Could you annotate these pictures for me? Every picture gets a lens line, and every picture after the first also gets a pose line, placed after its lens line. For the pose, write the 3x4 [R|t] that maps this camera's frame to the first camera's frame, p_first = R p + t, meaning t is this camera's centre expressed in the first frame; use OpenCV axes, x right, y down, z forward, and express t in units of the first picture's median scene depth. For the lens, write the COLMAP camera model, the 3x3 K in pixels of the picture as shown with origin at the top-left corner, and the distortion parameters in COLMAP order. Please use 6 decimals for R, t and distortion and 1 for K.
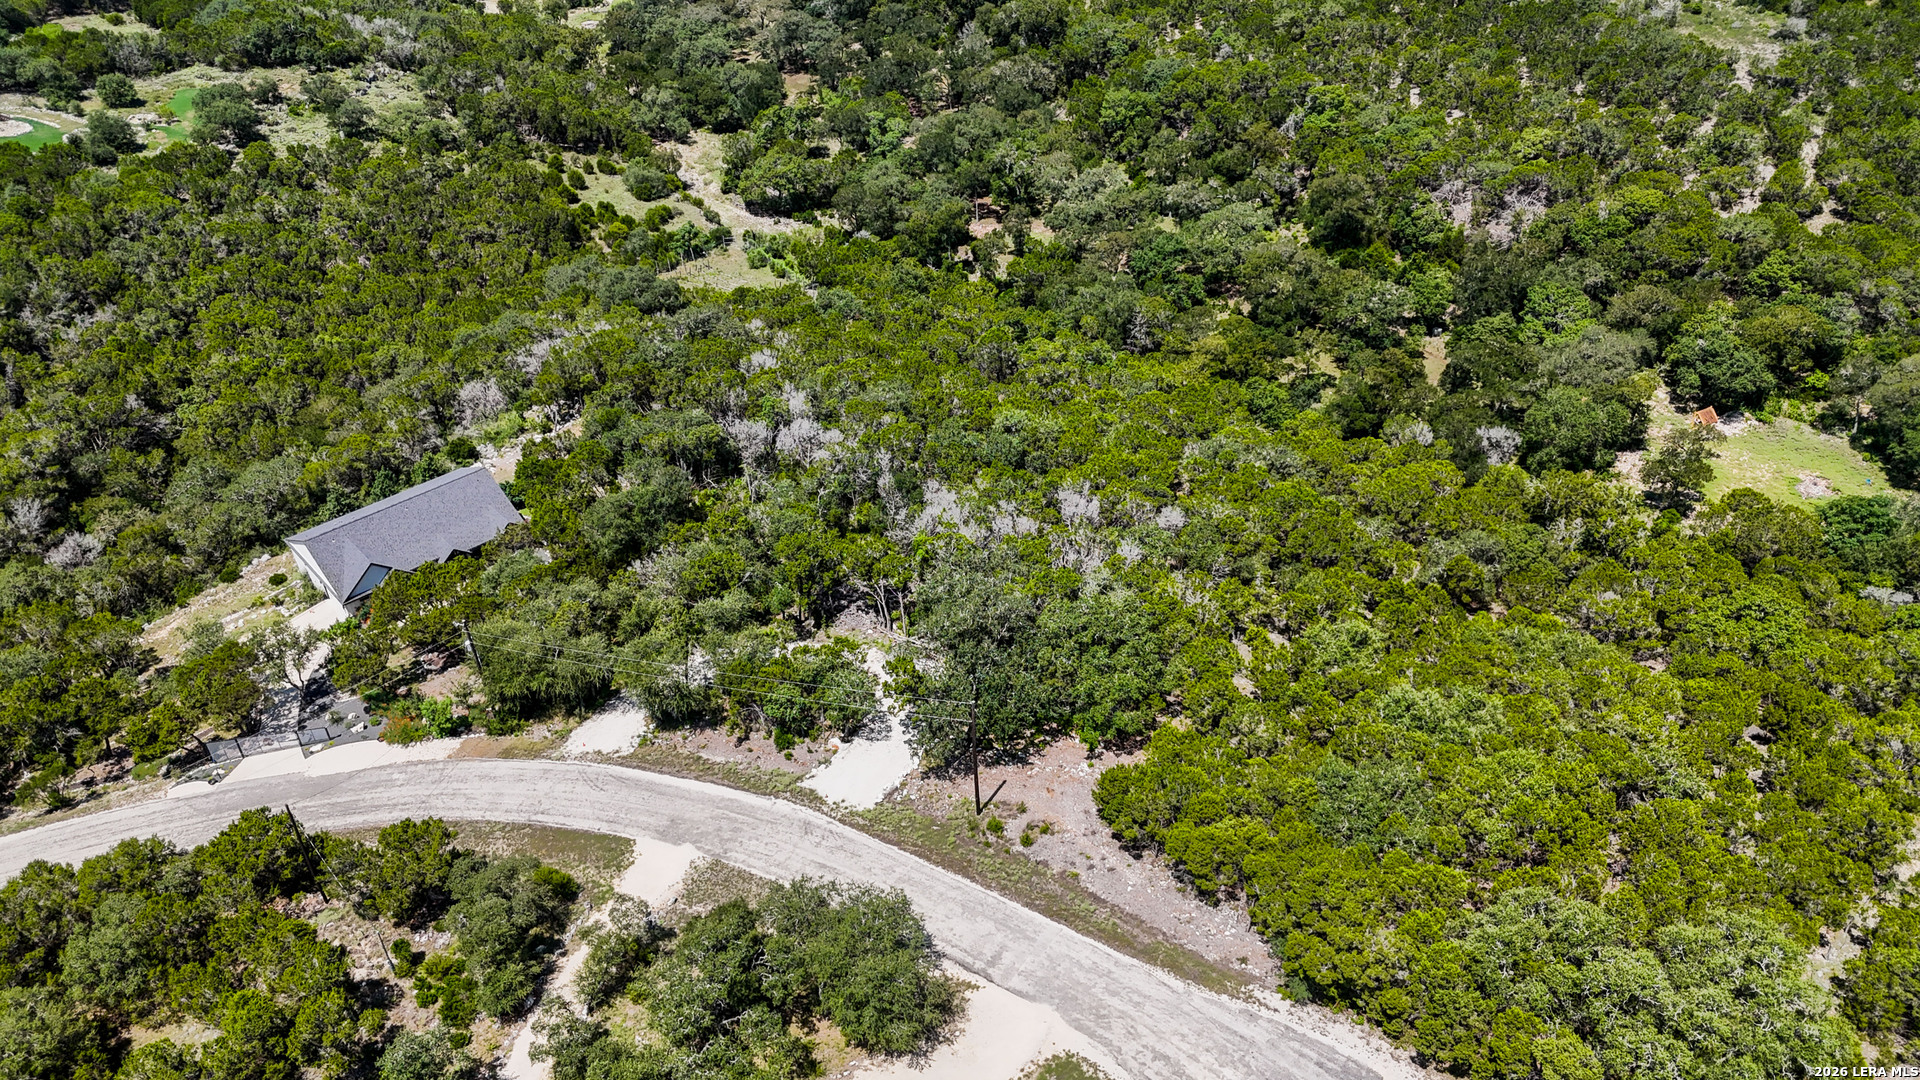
lens RADIAL K [[1419.1, 0, 967.0], [0, 1419.1, 531.4], [0, 0, 1]] dist [0.069708, -0.065125]
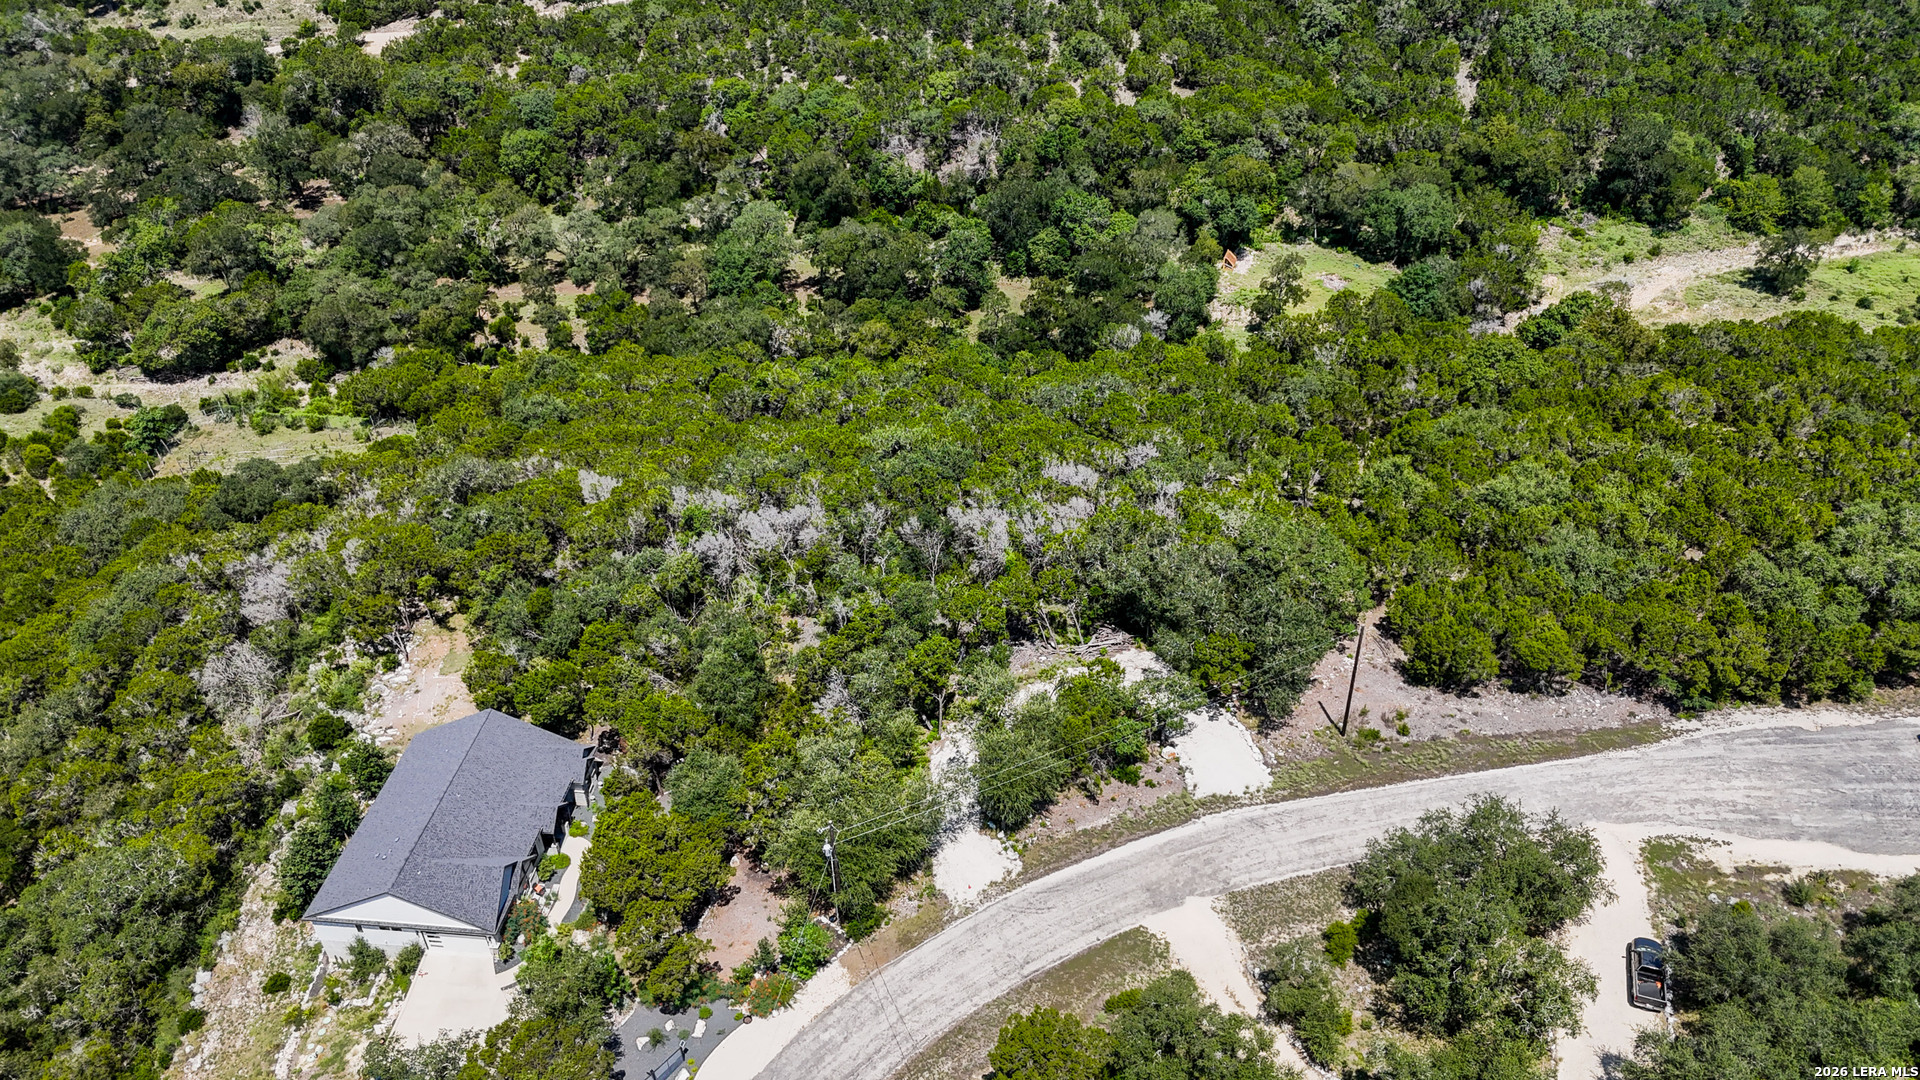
lens RADIAL K [[1419.1, 0, 967.0], [0, 1419.1, 531.4], [0, 0, 1]] dist [0.069708, -0.065125]
pose [[0.750631, -0.383412, 0.538097, -0.398845], [0.387003, 0.915219, 0.112265, -0.091890], [-0.535521, 0.123975, 0.835373, 0.142699]]
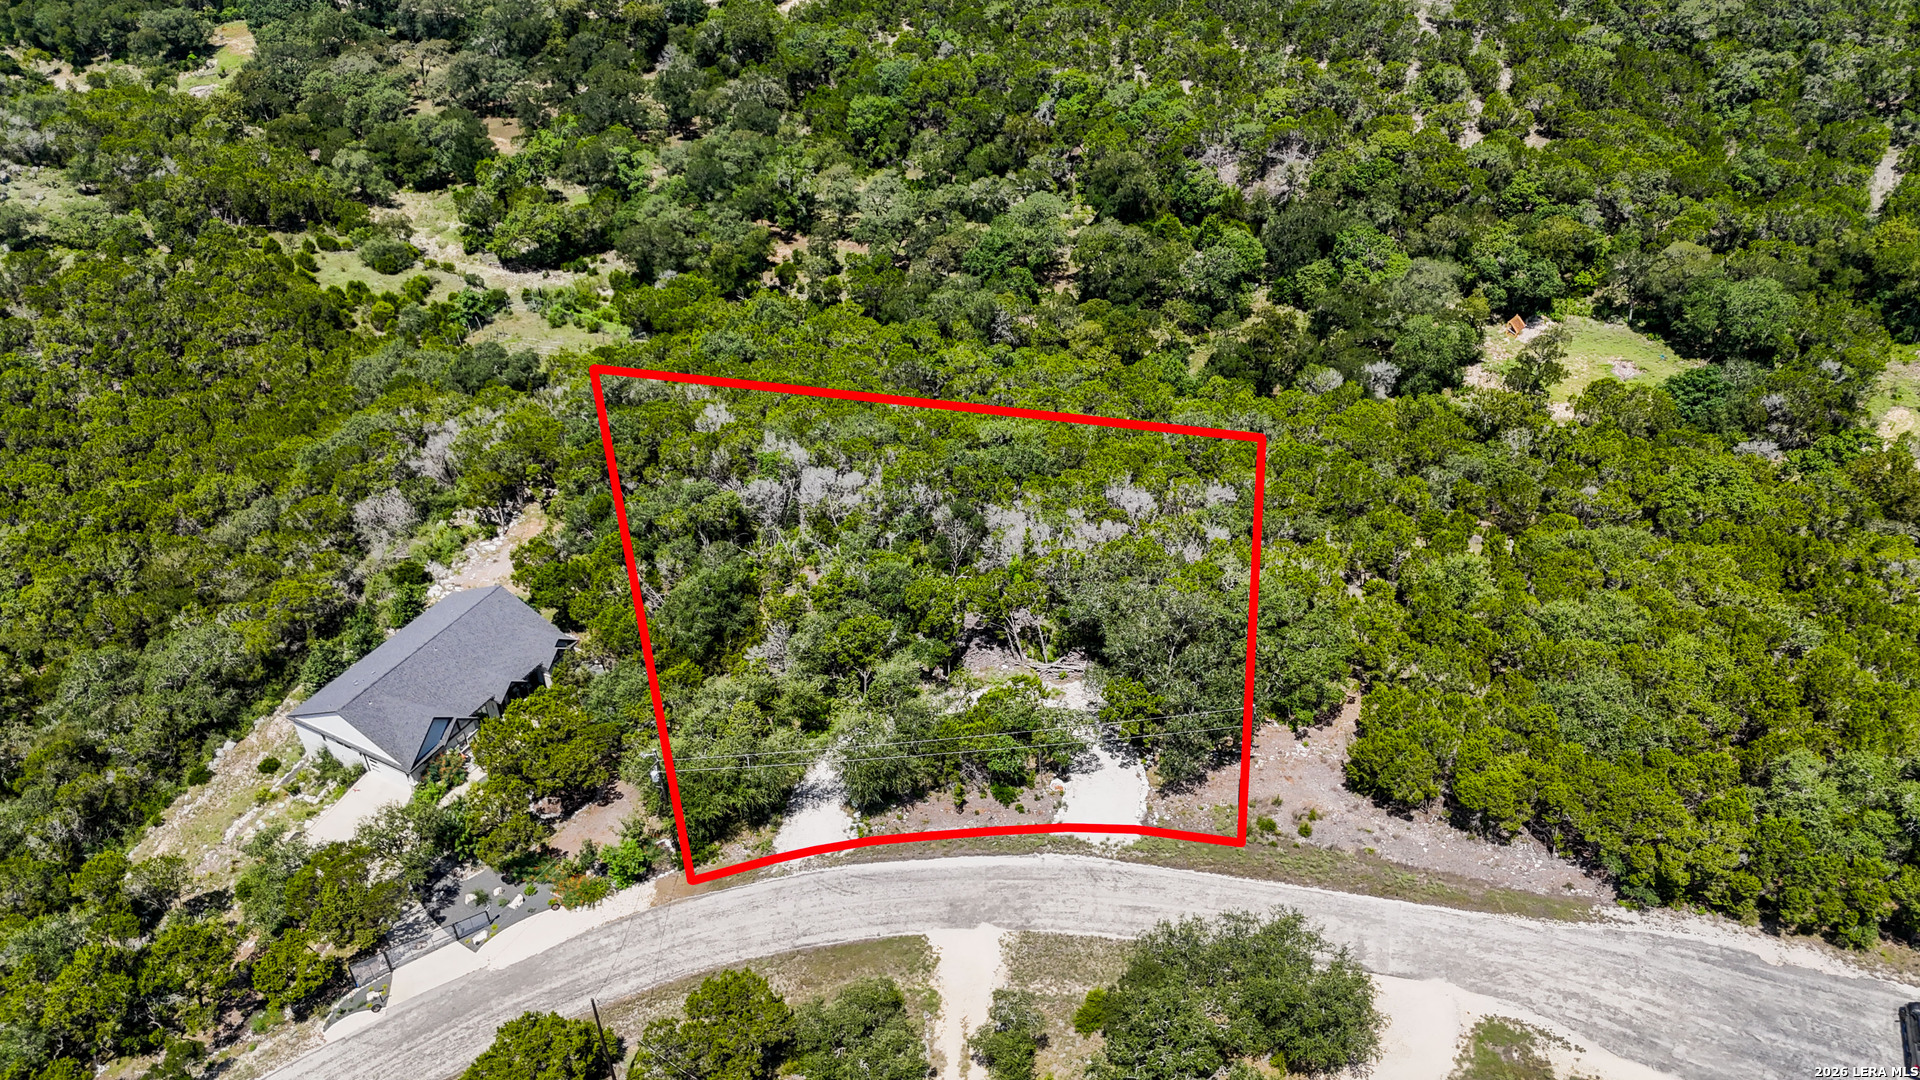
lens RADIAL K [[1419.1, 0, 967.0], [0, 1419.1, 531.4], [0, 0, 1]] dist [0.069708, -0.065125]
pose [[0.942168, -0.193655, 0.273528, -0.227481], [0.194973, 0.980547, 0.022633, -0.031166], [-0.272590, 0.032007, 0.961598, 0.053004]]
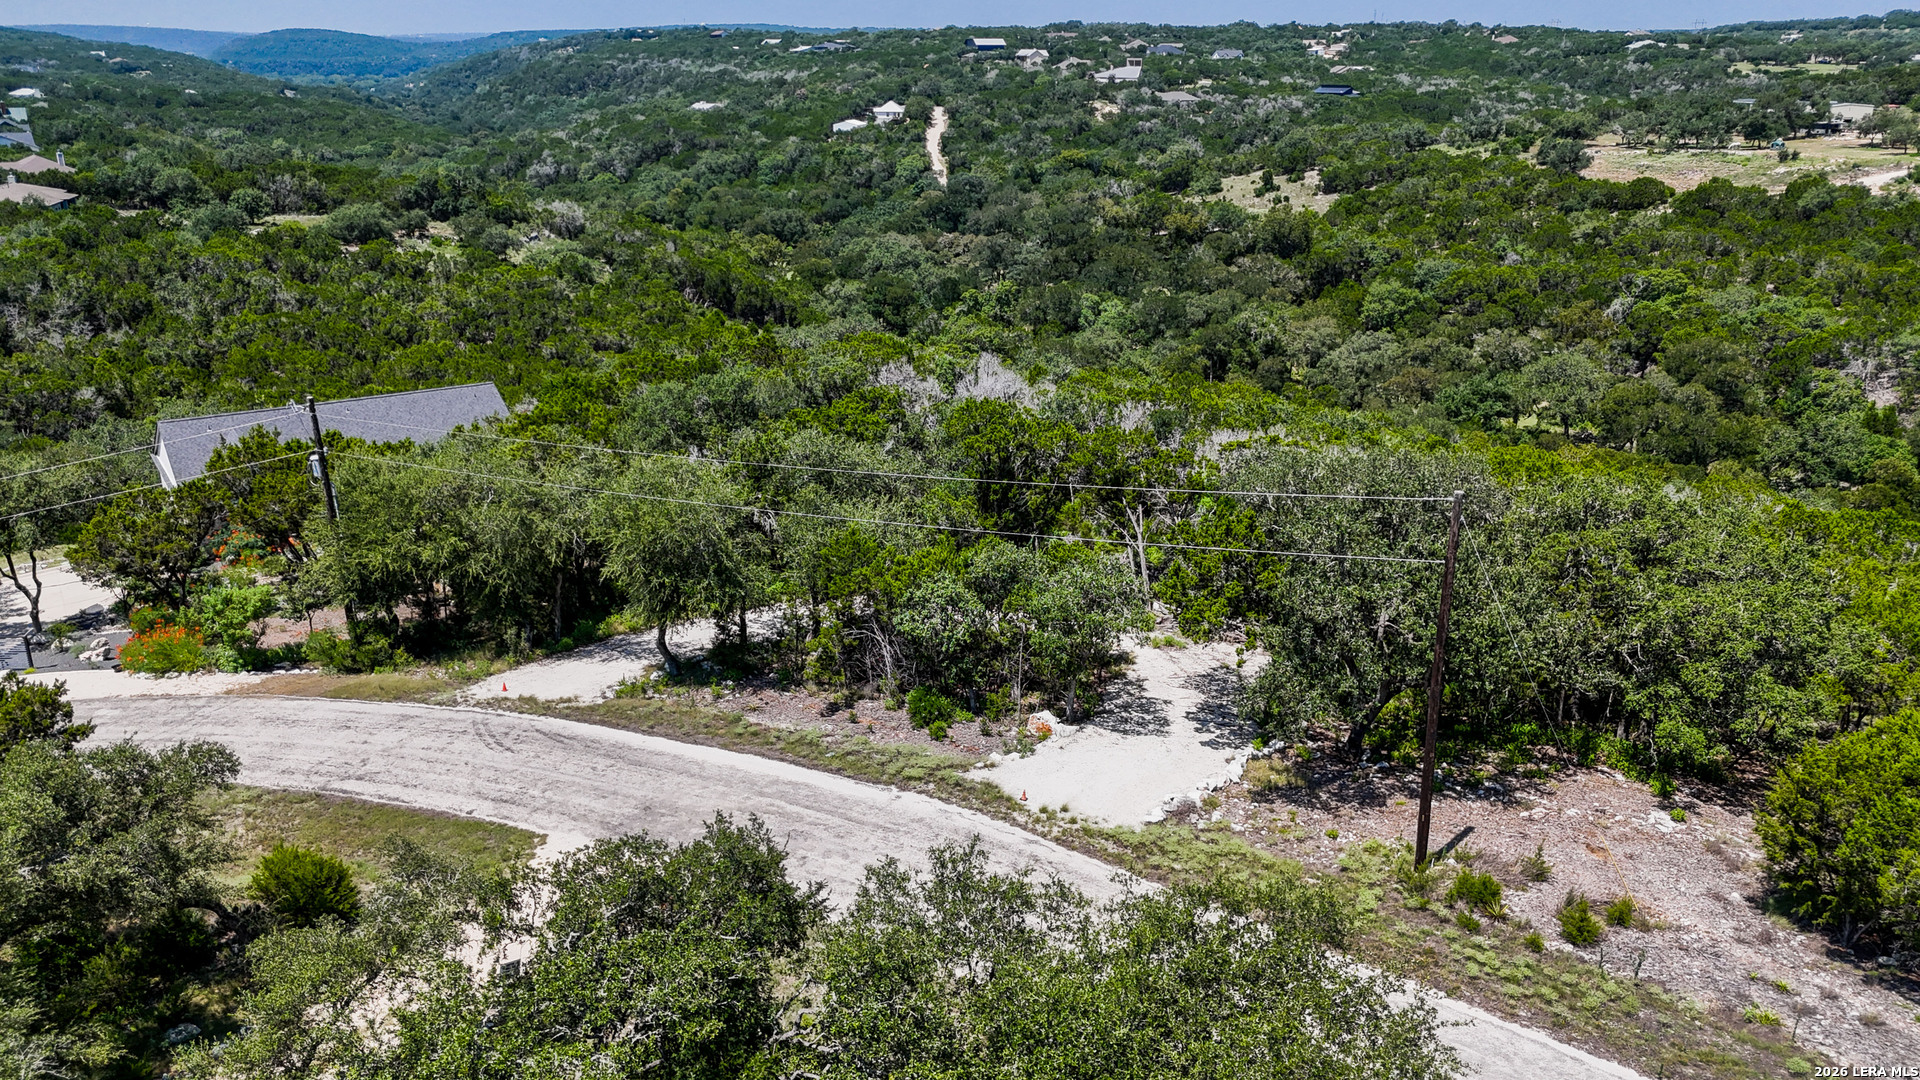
lens RADIAL K [[1419.1, 0, 967.0], [0, 1419.1, 531.4], [0, 0, 1]] dist [0.069708, -0.065125]
pose [[0.990914, 0.067589, -0.116283, -0.041601], [-0.098483, 0.953442, -0.285044, 0.132009], [0.091603, 0.293906, 0.951435, 0.336491]]
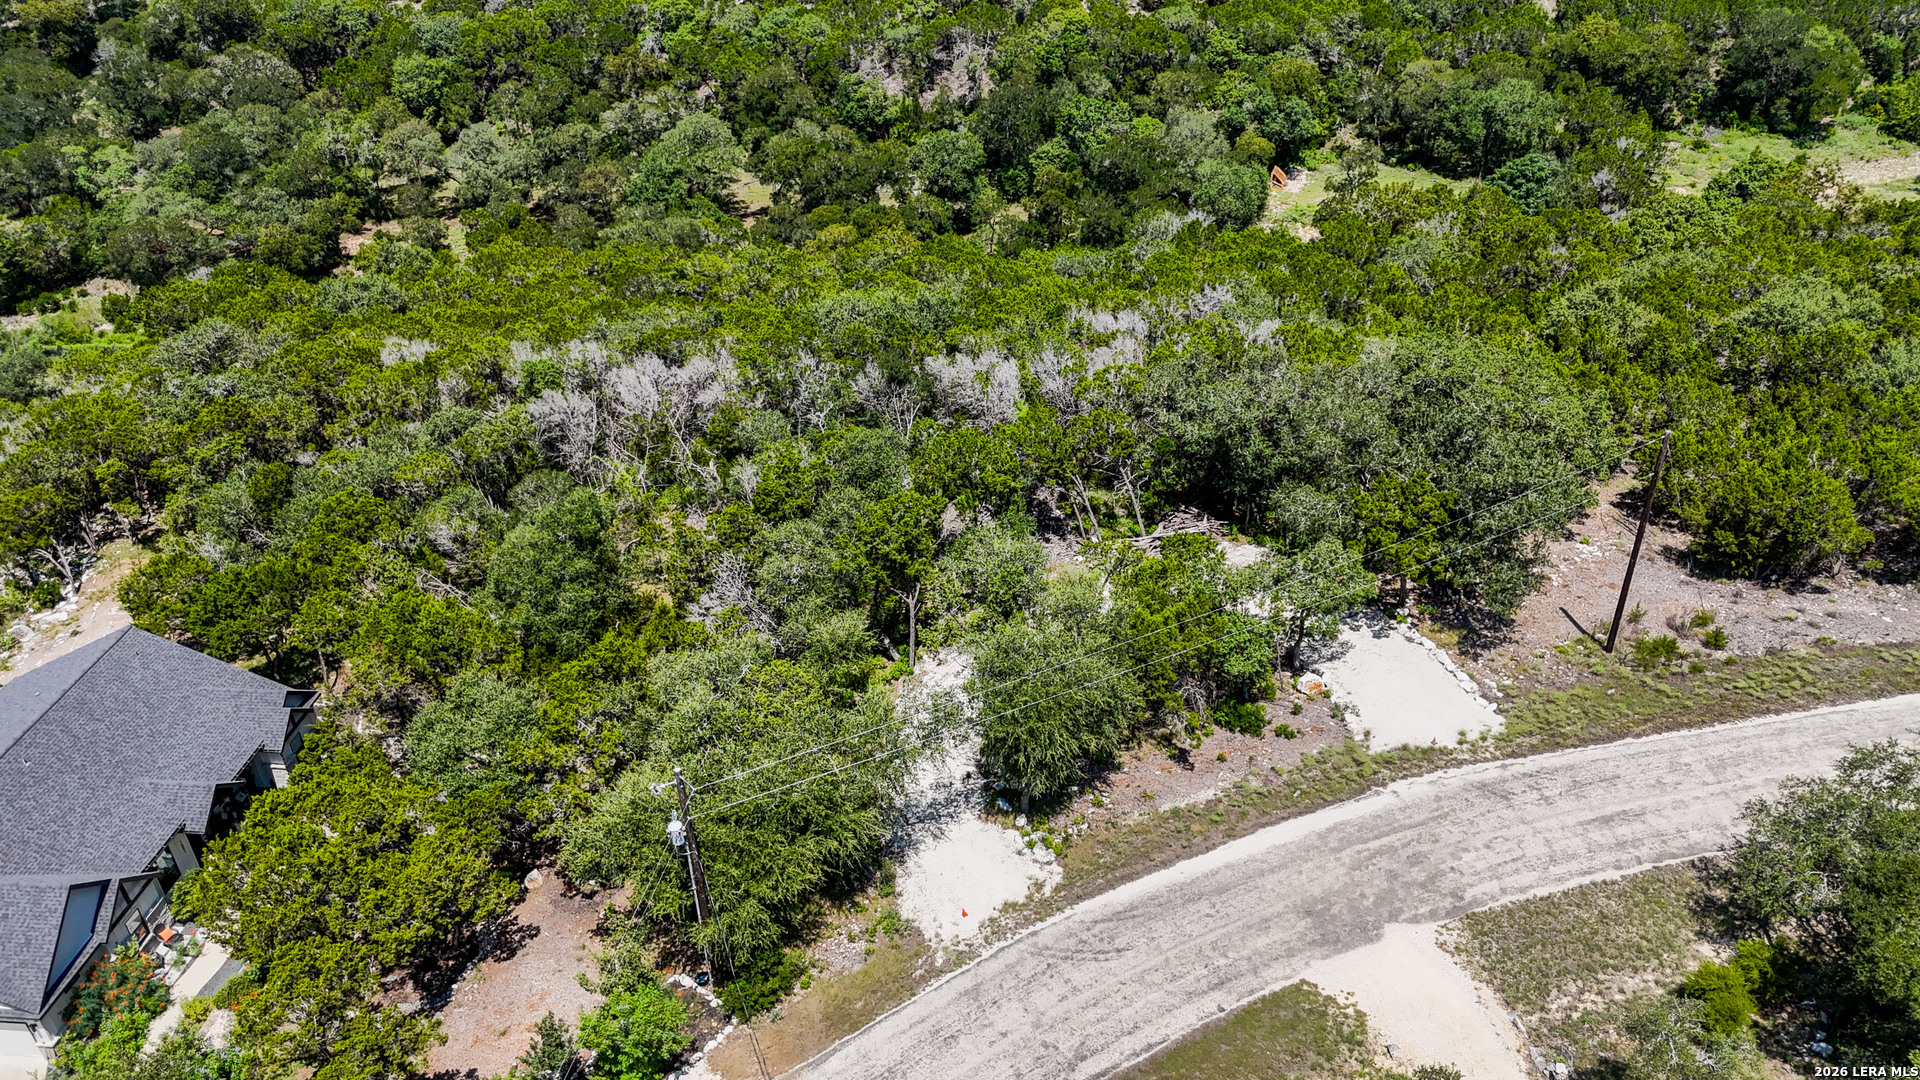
lens RADIAL K [[1422.0, 0, 968.6], [0, 1422.0, 533.8], [0, 0, 1]] dist [0.057347, -0.043888]
pose [[0.743023, -0.356890, 0.566169, -0.293838], [0.397703, 0.915842, 0.055377, 0.006581], [-0.538284, 0.184021, 0.822427, 0.359153]]
